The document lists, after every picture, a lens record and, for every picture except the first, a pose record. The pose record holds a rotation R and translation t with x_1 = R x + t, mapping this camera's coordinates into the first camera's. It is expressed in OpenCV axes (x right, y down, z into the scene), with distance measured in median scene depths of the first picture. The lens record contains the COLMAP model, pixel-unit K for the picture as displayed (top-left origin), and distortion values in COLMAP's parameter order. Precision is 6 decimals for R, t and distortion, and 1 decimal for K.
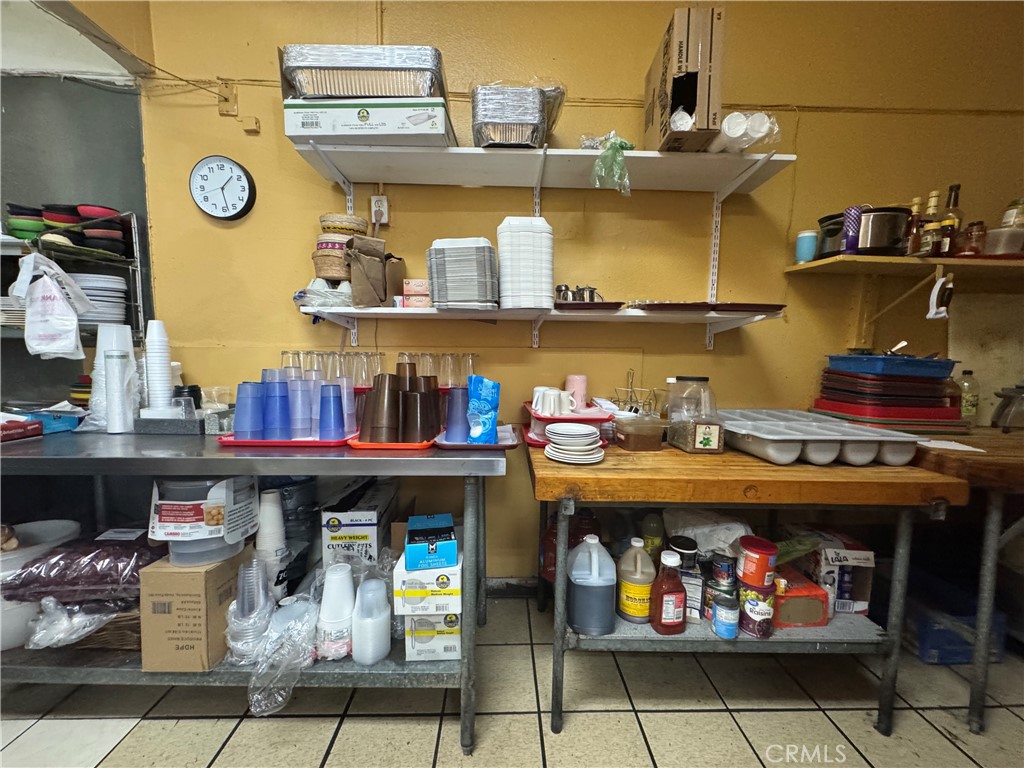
lens RADIAL K [[409.8, 0, 513.3], [0, 409.8, 383.6], [0, 0, 1]] dist [-0.000684, -0.000595]
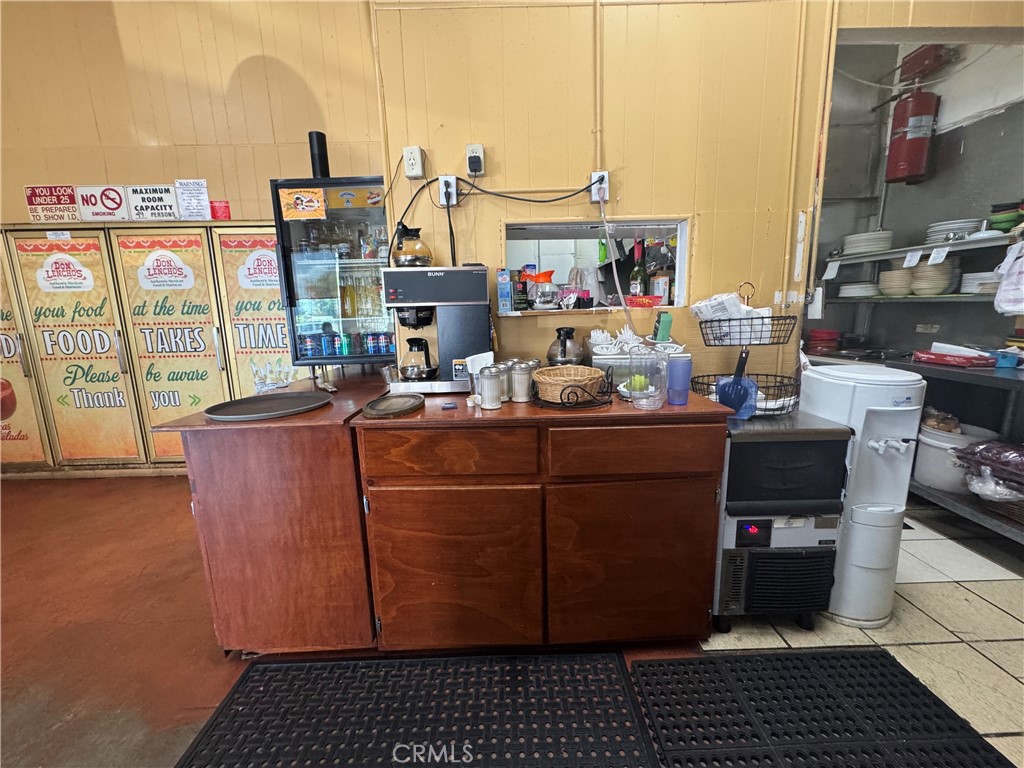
lens RADIAL K [[409.8, 0, 513.4], [0, 409.8, 383.4], [0, 0, 1]] dist [-0.000684, -0.000595]
pose [[-0.006739, 0.170034, -0.985415, 0.346712], [-0.067607, 0.983105, 0.170098, 0.049760], [0.997689, 0.067767, 0.004870, -0.768724]]
